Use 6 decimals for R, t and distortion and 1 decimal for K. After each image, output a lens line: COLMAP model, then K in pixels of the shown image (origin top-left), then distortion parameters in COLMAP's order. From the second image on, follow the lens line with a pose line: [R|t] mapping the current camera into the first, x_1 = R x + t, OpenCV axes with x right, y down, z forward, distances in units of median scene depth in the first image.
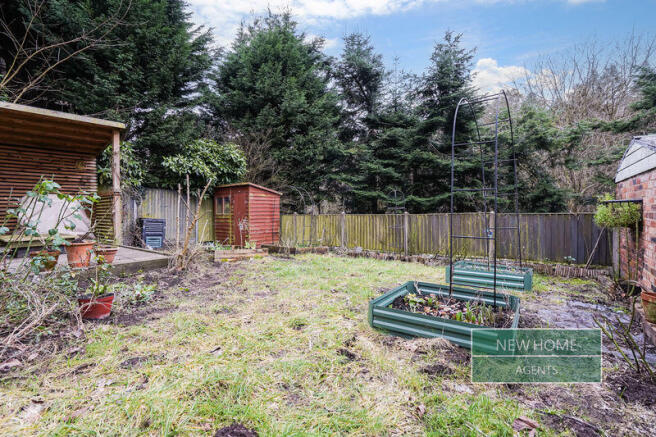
lens RADIAL K [[304.4, 0, 326.1], [0, 304.4, 215.1], [0, 0, 1]] dist [-0.011313, 0.004613]
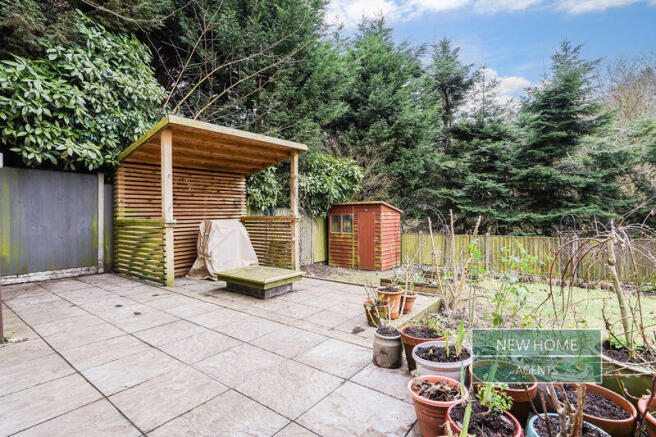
lens RADIAL K [[318.0, 0, 330.5], [0, 318.0, 217.4], [0, 0, 1]] dist [-0.004938, 0.000663]
pose [[0.999952, -0.000465, 0.009785, -0.386305], [0.000550, 0.999962, -0.008710, -0.044107], [-0.009780, 0.008715, 0.999914, 0.007512]]
